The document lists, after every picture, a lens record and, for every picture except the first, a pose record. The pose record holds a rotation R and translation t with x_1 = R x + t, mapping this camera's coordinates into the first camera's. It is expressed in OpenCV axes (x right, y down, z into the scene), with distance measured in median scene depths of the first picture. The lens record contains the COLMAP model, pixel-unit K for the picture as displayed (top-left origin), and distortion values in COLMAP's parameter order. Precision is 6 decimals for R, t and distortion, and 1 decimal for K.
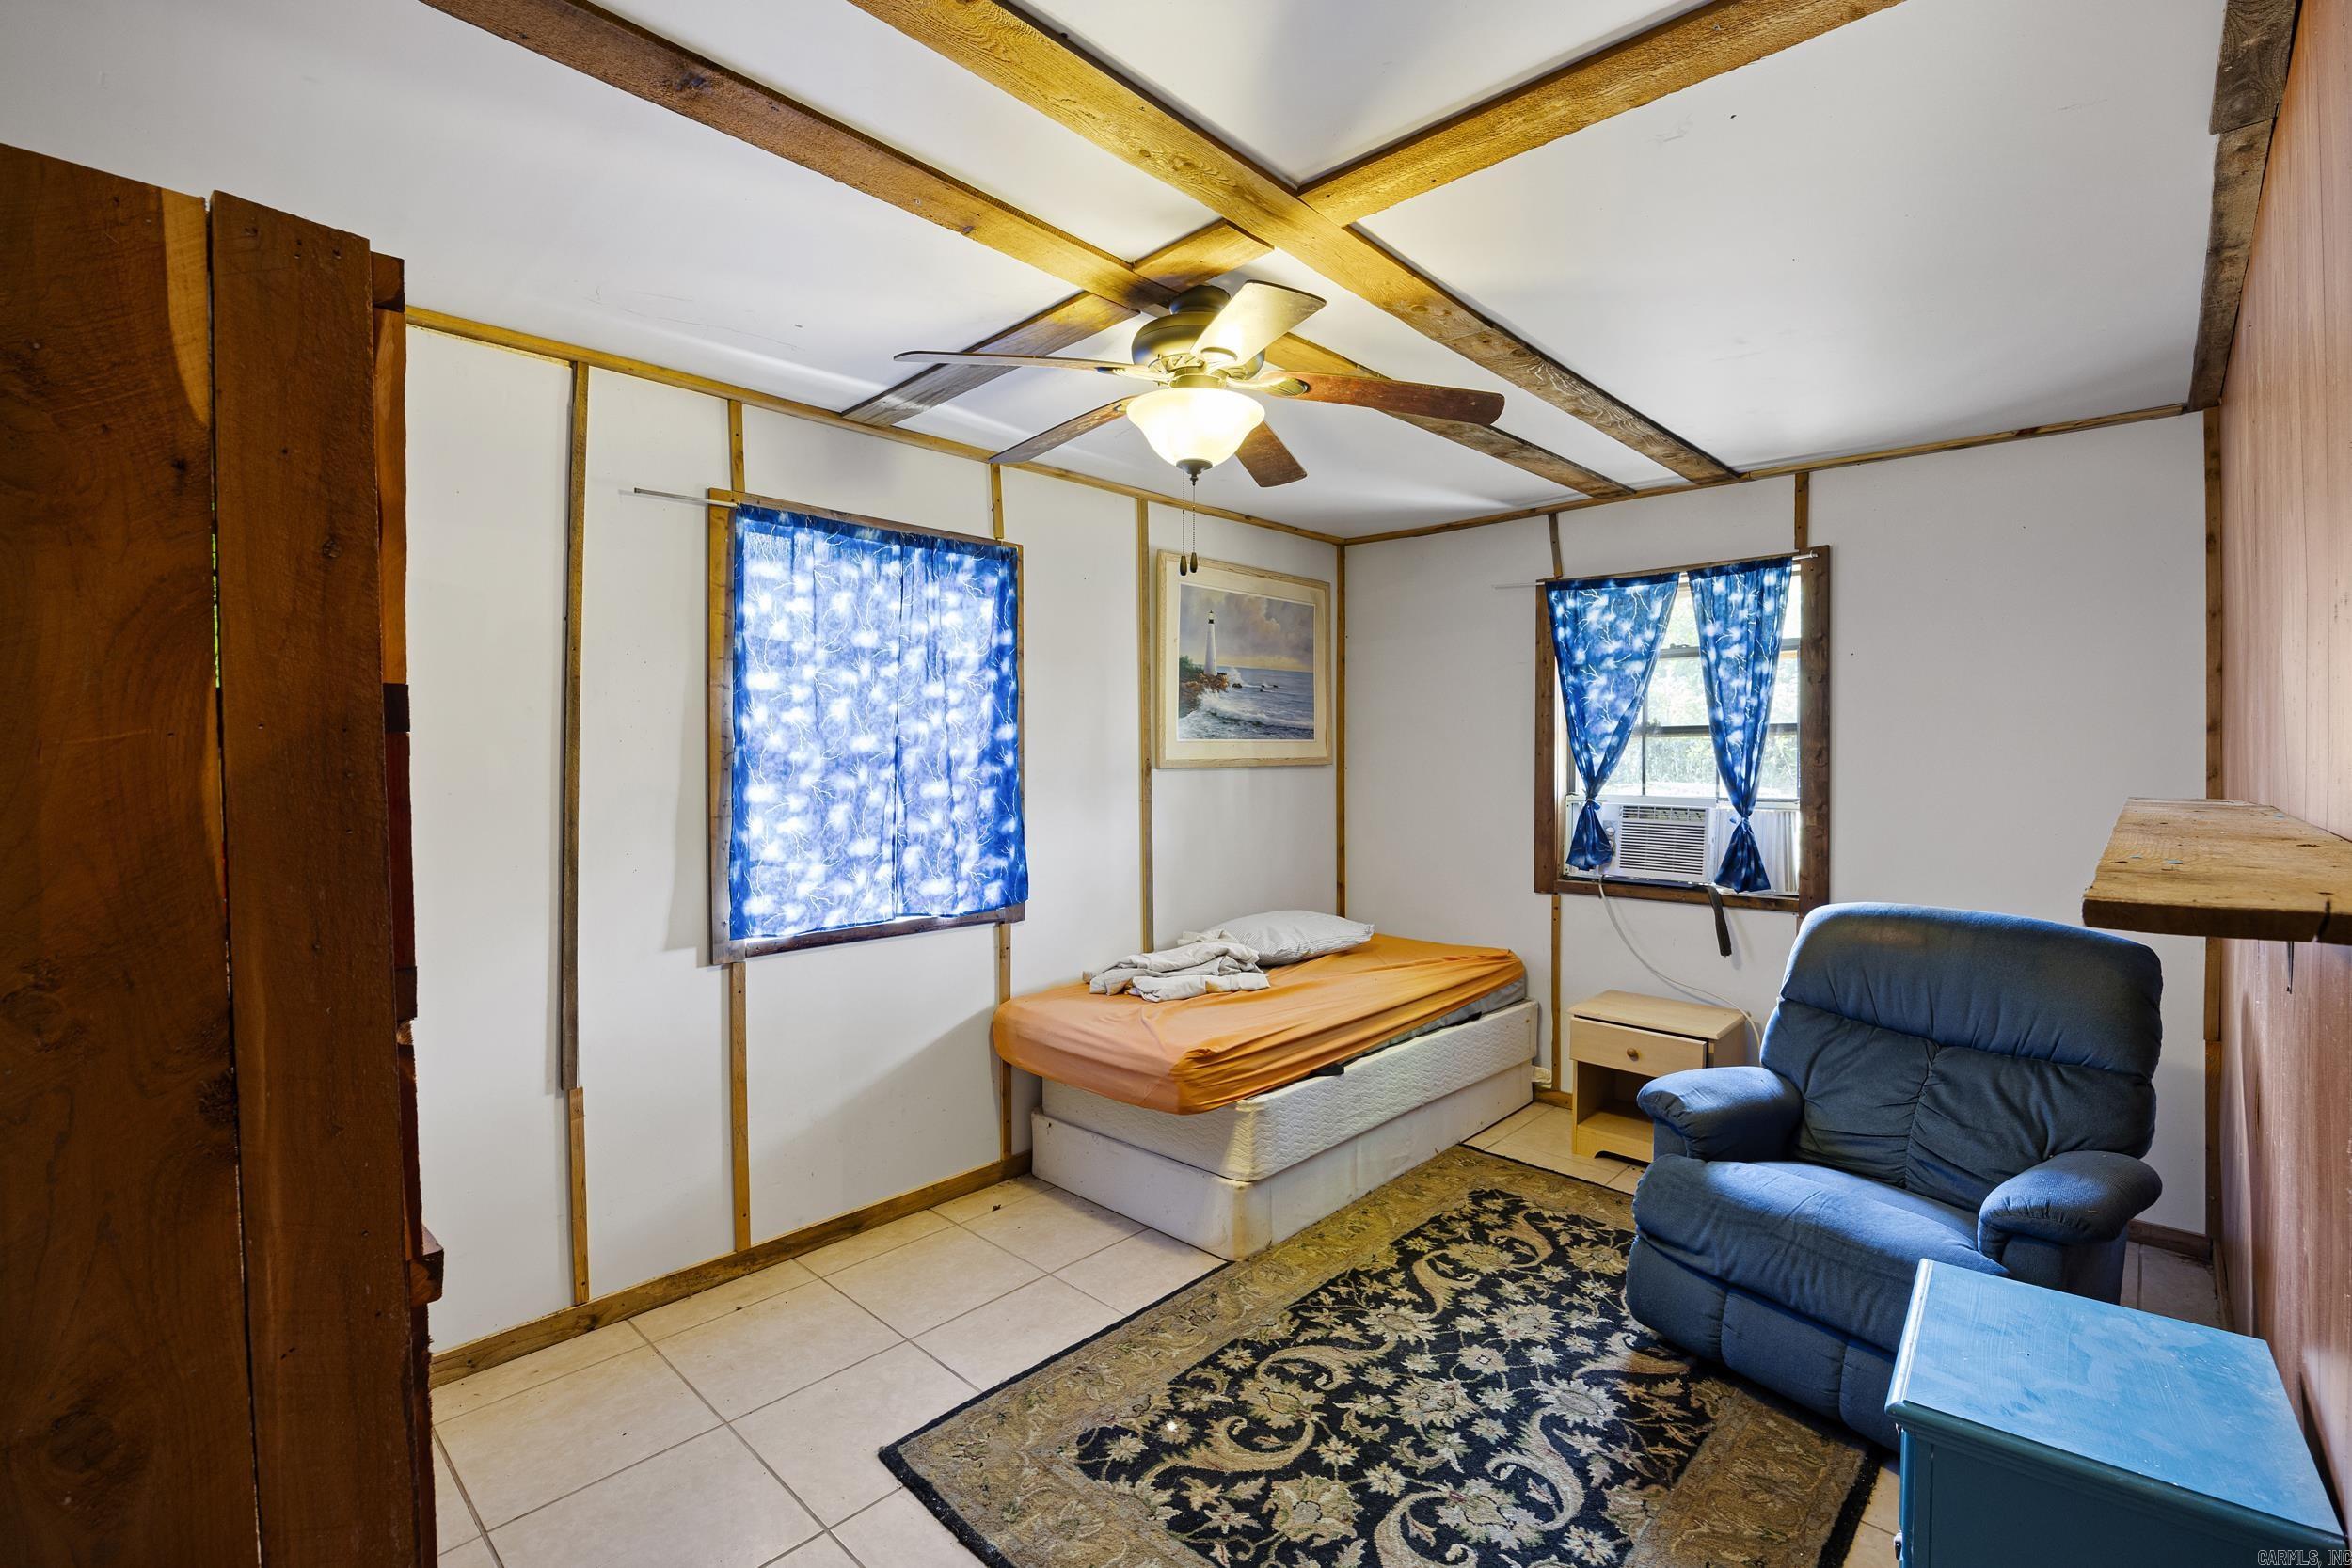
lens RADIAL K [[1042.6, 0, 1171.4], [0, 1042.6, 778.1], [0, 0, 1]] dist [-0.004827, 0.000142]
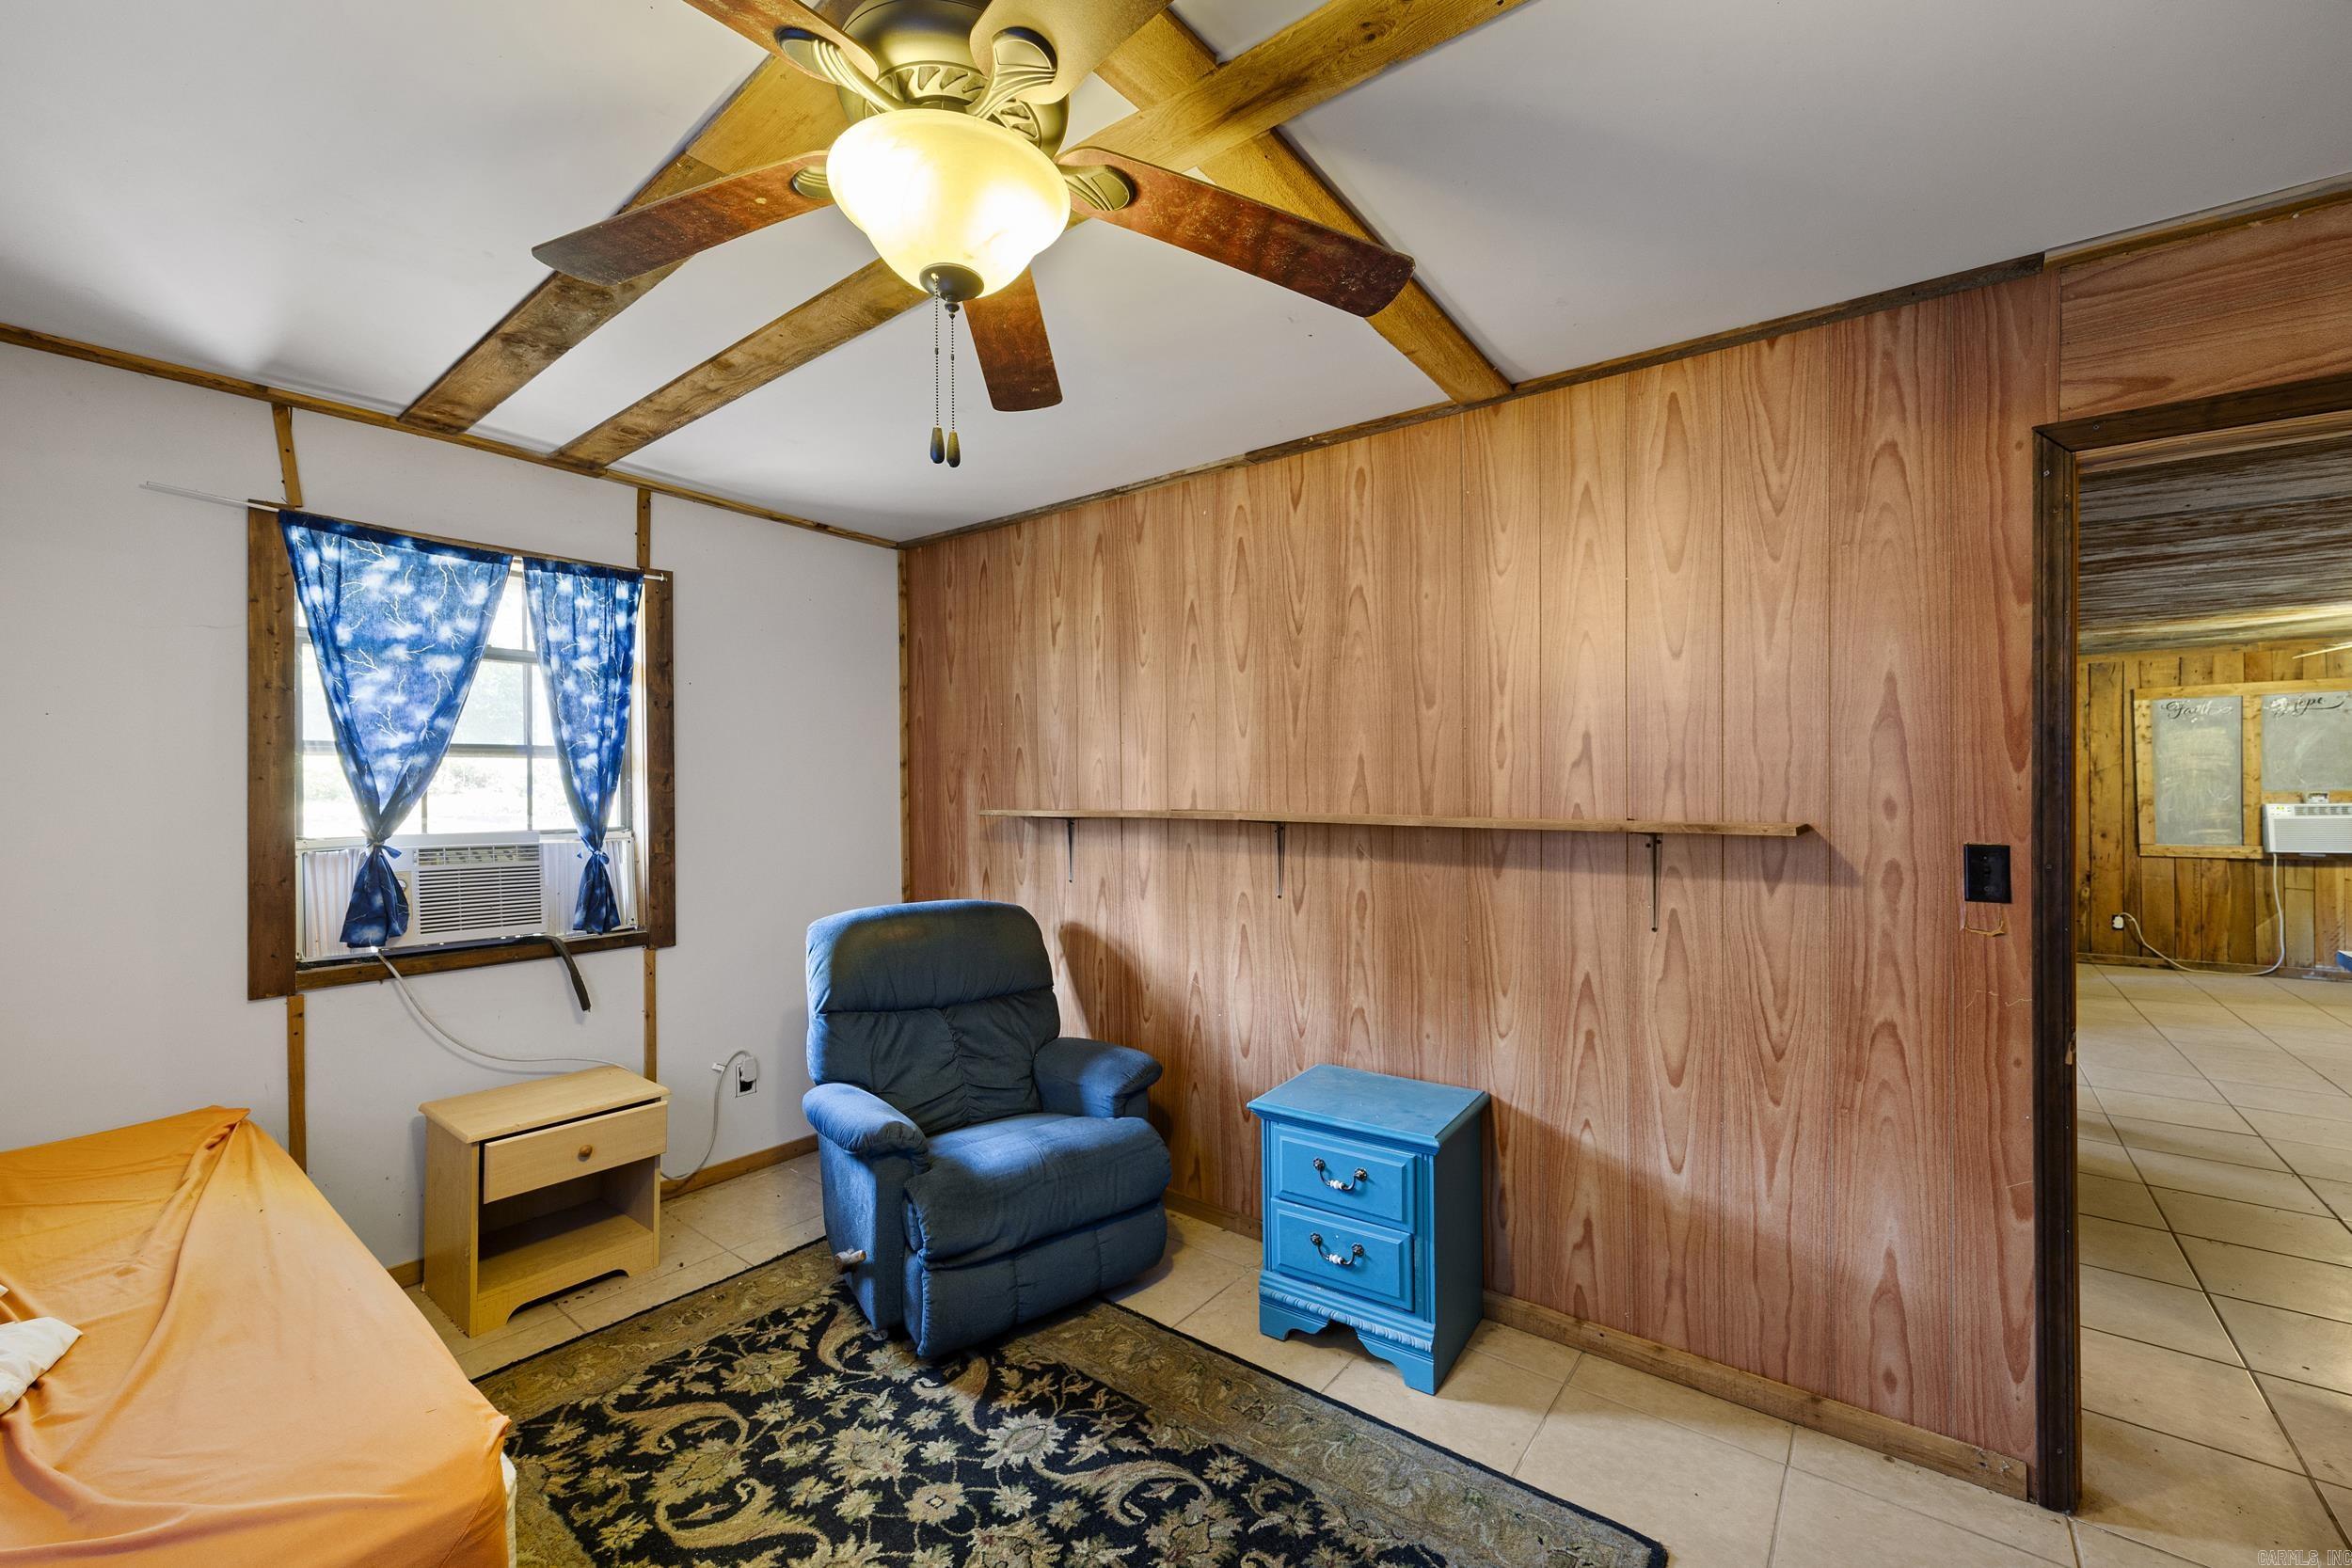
lens RADIAL K [[957.6, 0, 1193.6], [0, 957.6, 782.6], [0, 0, 1]] dist [0.006394, 0.000281]
pose [[-0.117186, 0.001486, 0.993109, -0.391334], [0.019641, 0.999807, 0.000821, -0.013226], [-0.992916, 0.019602, -0.117192, 0.691509]]
